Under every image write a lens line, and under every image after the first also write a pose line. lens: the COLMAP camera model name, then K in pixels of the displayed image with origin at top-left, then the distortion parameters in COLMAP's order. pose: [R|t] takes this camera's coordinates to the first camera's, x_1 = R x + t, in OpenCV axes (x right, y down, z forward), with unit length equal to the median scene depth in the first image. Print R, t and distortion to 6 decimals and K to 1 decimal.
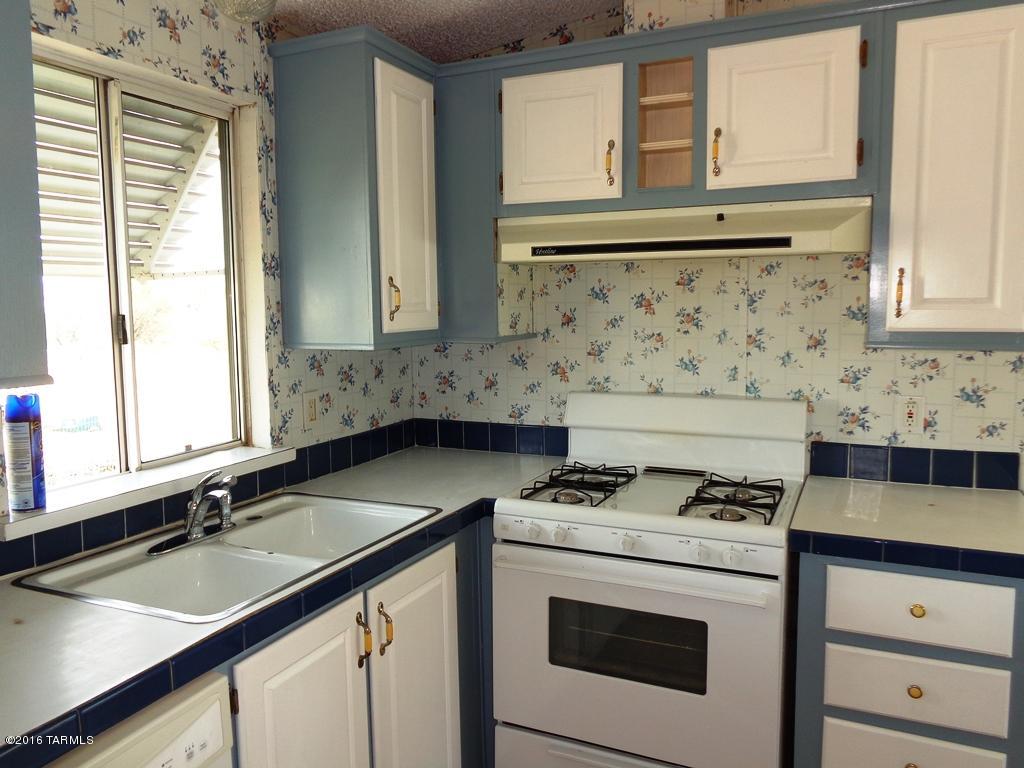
lens RADIAL K [[762.2, 0, 512.7], [0, 762.2, 381.9], [0, 0, 1]] dist [-0.012547, 0.005501]
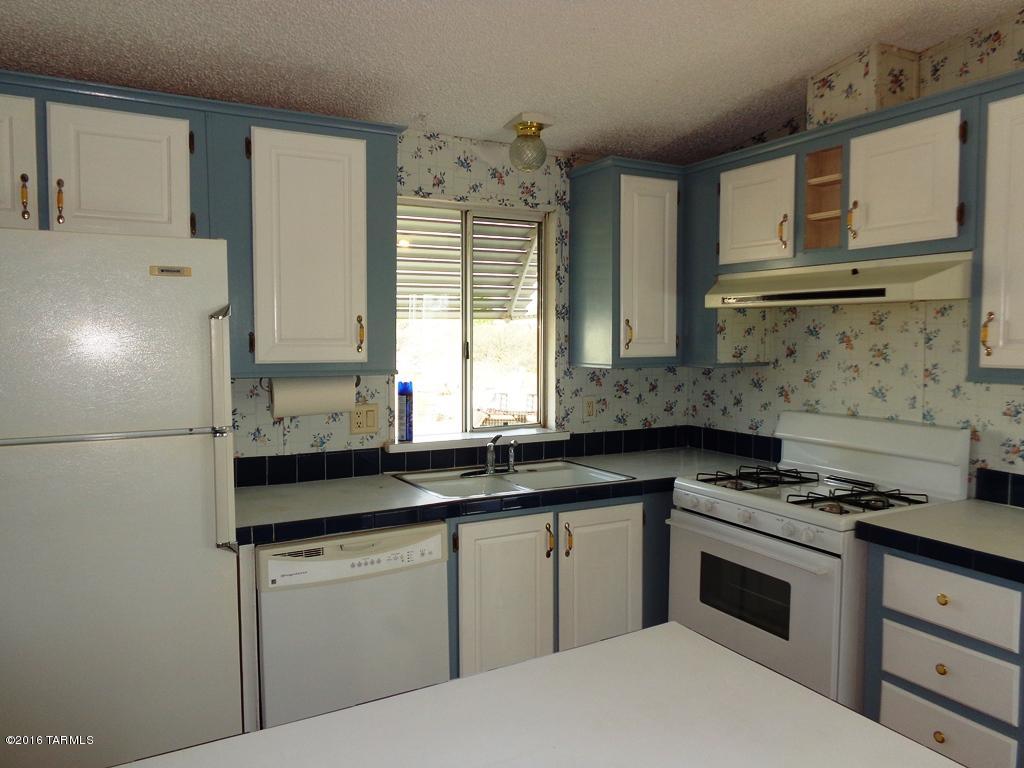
lens RADIAL K [[762.2, 0, 512.7], [0, 762.2, 381.9], [0, 0, 1]] dist [-0.012547, 0.005501]
pose [[0.801588, 0.047247, -0.596007, 0.525115], [-0.070223, 0.997413, -0.015379, 0.019602], [0.593738, 0.054181, 0.802832, -0.291802]]
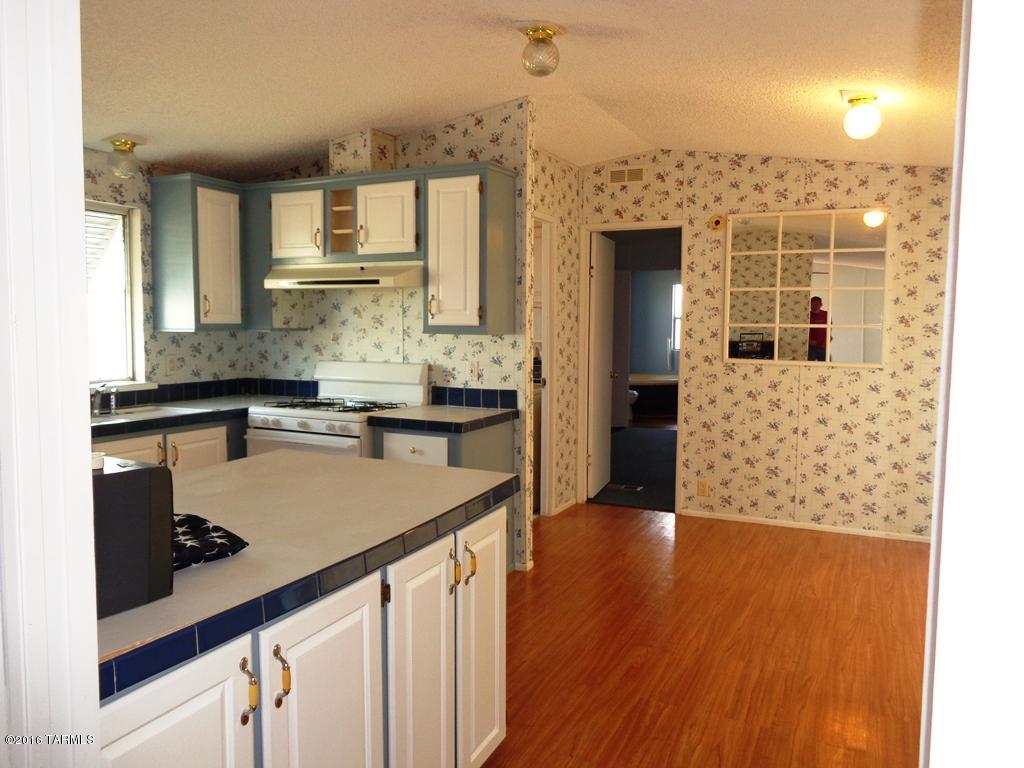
lens RADIAL K [[762.2, 0, 512.7], [0, 762.2, 381.9], [0, 0, 1]] dist [-0.012547, 0.005501]
pose [[0.999611, 0.020543, -0.018871, 0.656642], [-0.021091, 0.999348, -0.029292, 0.123742], [0.018257, 0.029679, 0.999393, -0.919394]]
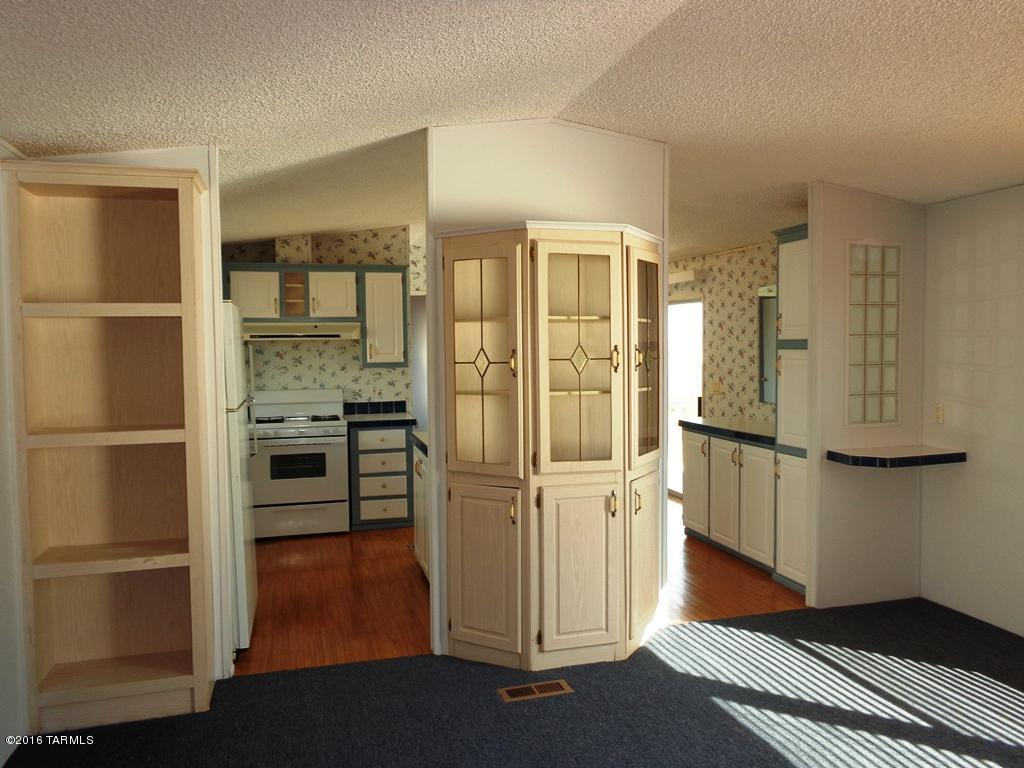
lens RADIAL K [[762.2, 0, 512.7], [0, 762.2, 381.9], [0, 0, 1]] dist [-0.012547, 0.005501]
pose [[0.759902, -0.029391, 0.649373, -1.018056], [0.075091, 0.996259, -0.042780, 0.176836], [-0.645686, 0.081271, 0.759266, -1.648820]]
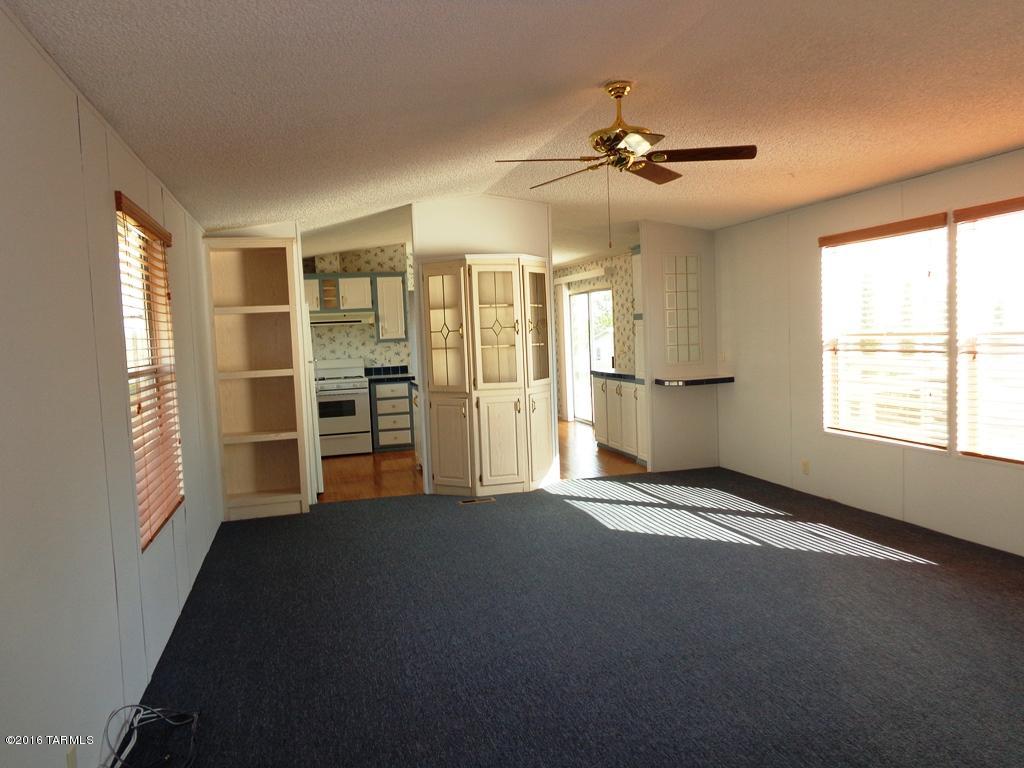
lens RADIAL K [[762.2, 0, 512.7], [0, 762.2, 381.9], [0, 0, 1]] dist [-0.012547, 0.005501]
pose [[0.764315, -0.066279, 0.641428, -1.713741], [0.105780, 0.994116, -0.023324, 0.348832], [-0.636108, 0.085677, 0.766829, -2.776598]]
